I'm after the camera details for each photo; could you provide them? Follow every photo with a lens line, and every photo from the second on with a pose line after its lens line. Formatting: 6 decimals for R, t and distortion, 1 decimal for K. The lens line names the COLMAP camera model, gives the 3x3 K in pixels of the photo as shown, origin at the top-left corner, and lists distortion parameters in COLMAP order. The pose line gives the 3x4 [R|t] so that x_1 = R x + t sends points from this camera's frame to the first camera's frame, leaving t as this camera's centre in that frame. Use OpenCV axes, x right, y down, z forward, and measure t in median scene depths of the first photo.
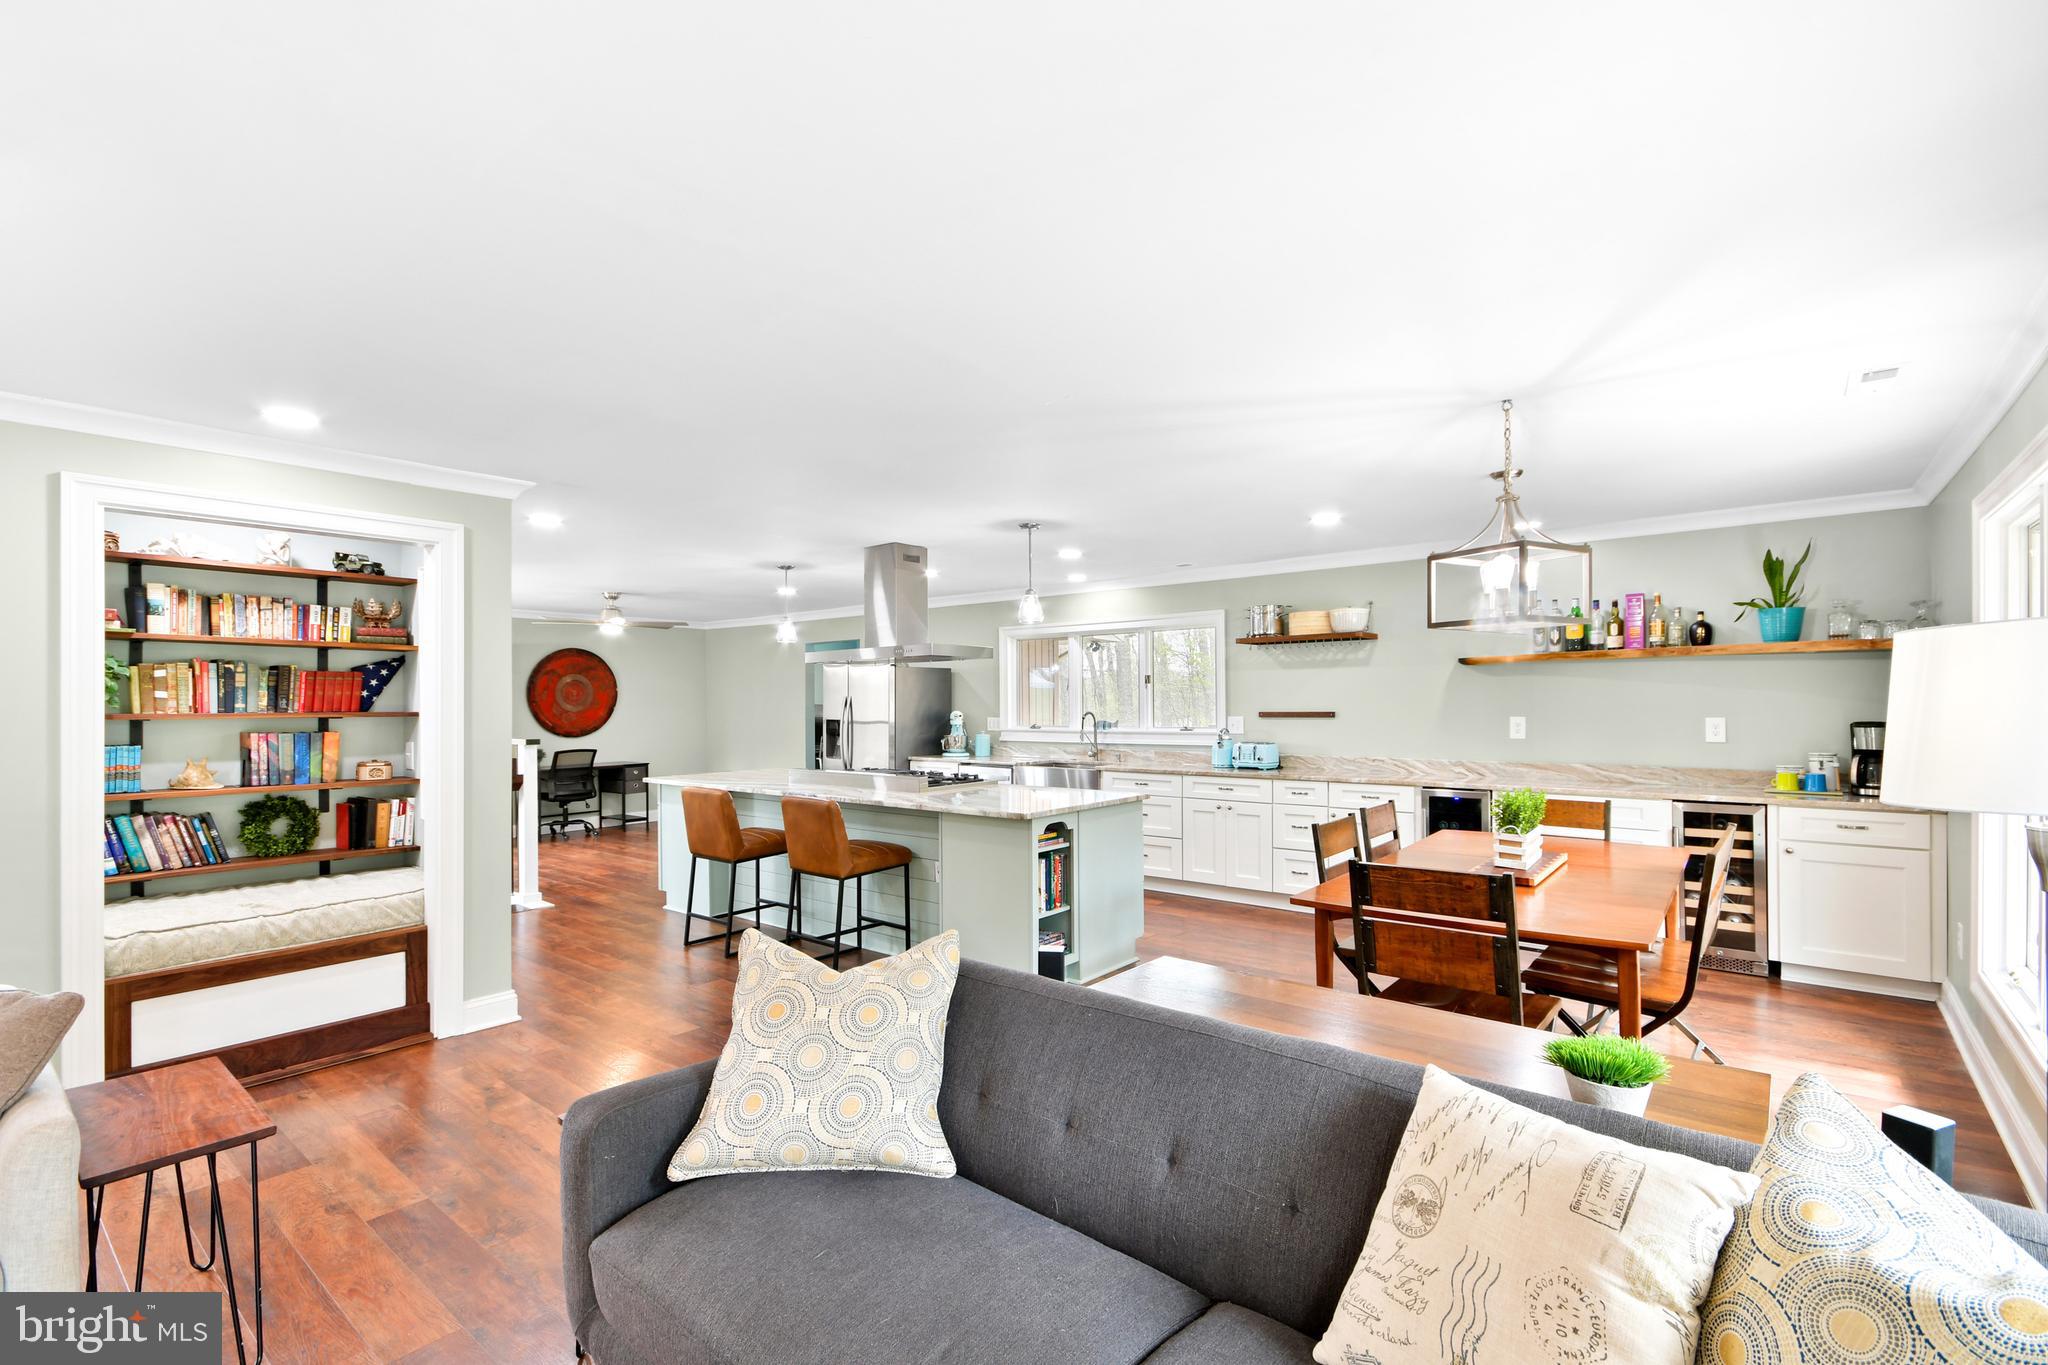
lens RADIAL K [[915.0, 0, 1020.4], [0, 915.0, 701.9], [0, 0, 1]] dist [0.010729, 0.001169]
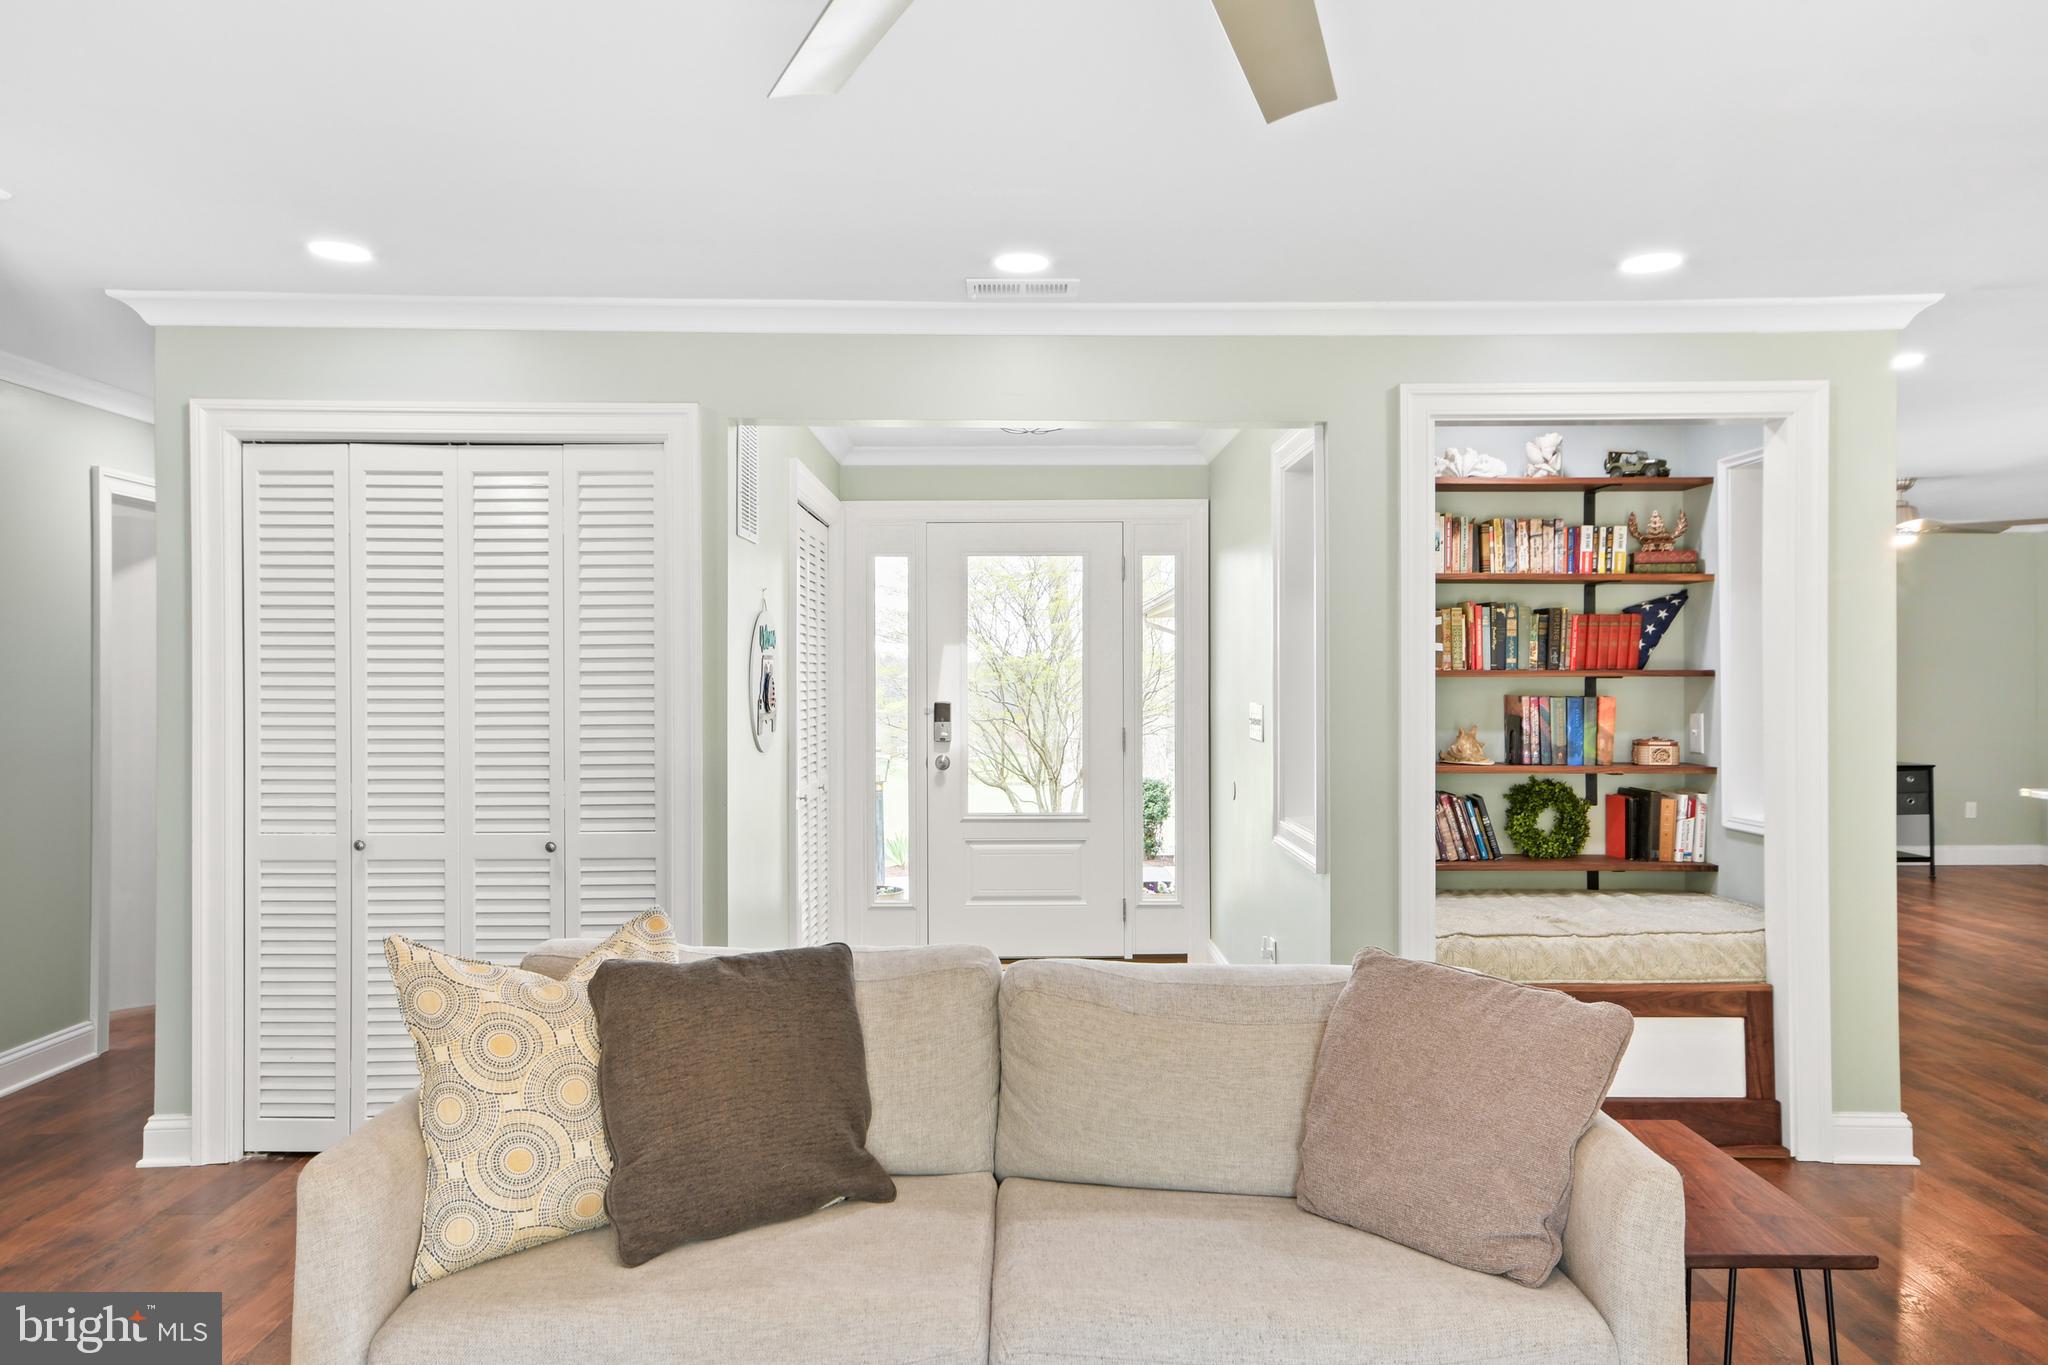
lens RADIAL K [[1415.2, 0, 1031.2], [0, 1415.2, 667.4], [0, 0, 1]] dist [0.031646, 0.011071]
pose [[0.642194, -0.000539, -0.766542, -0.152110], [0.000636, 1.000000, -0.000170, 0.008151], [0.766542, -0.000378, 0.642194, -0.070121]]
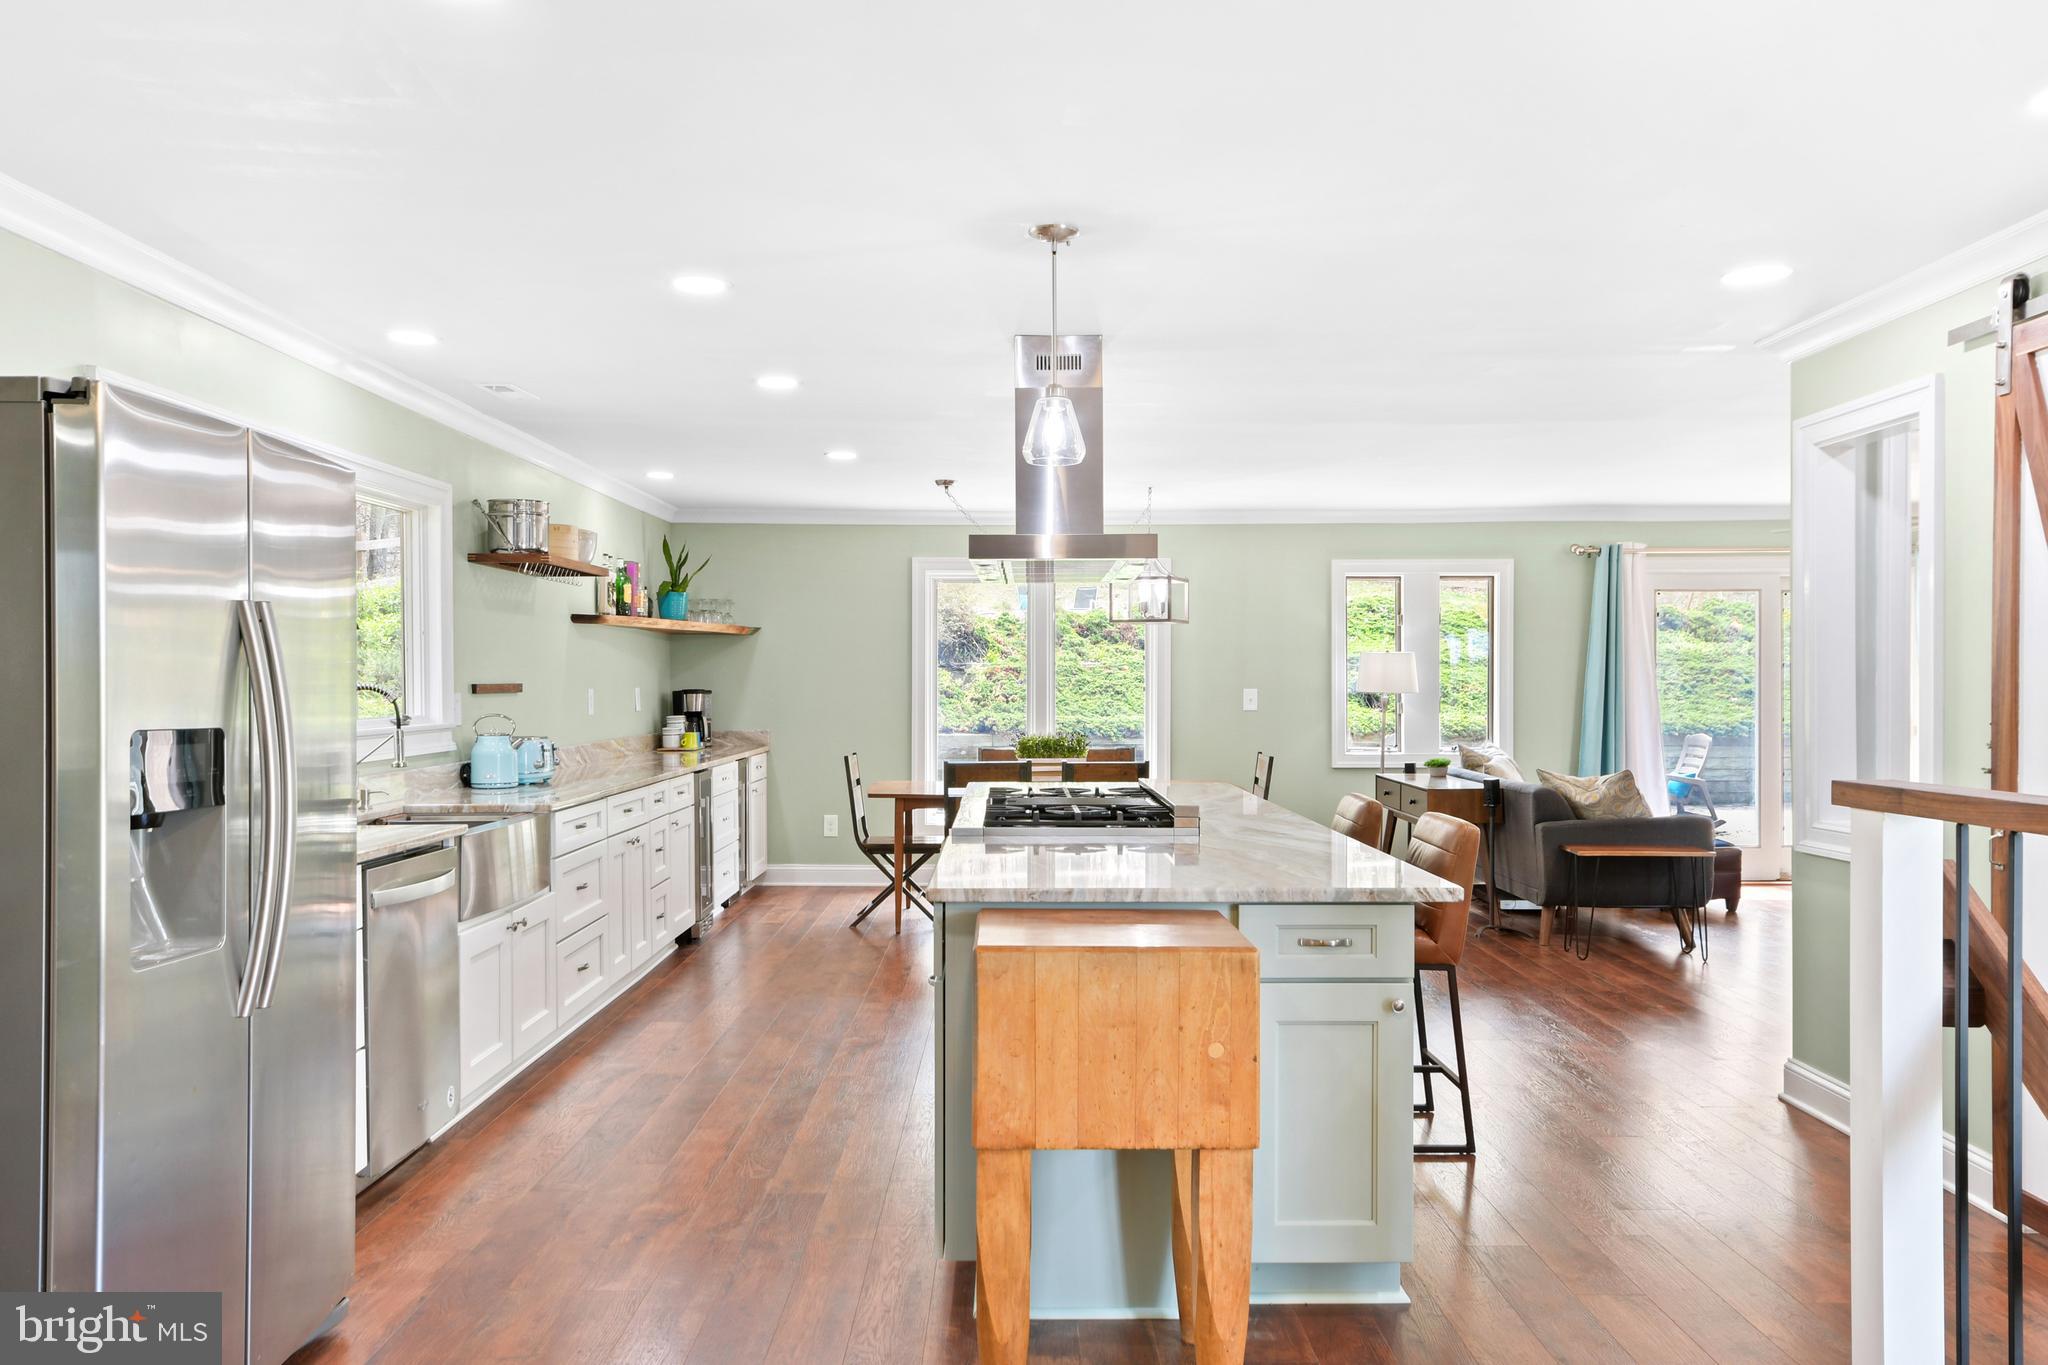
lens RADIAL K [[1523.6, 0, 1032.1], [0, 1523.6, 686.2], [0, 0, 1]] dist [0.033350, 0.009543]
pose [[-0.649056, 0.005868, 0.760718, -0.909810], [0.006275, 0.999978, -0.002360, 0.022902], [-0.760715, 0.003242, -0.649078, 1.856447]]
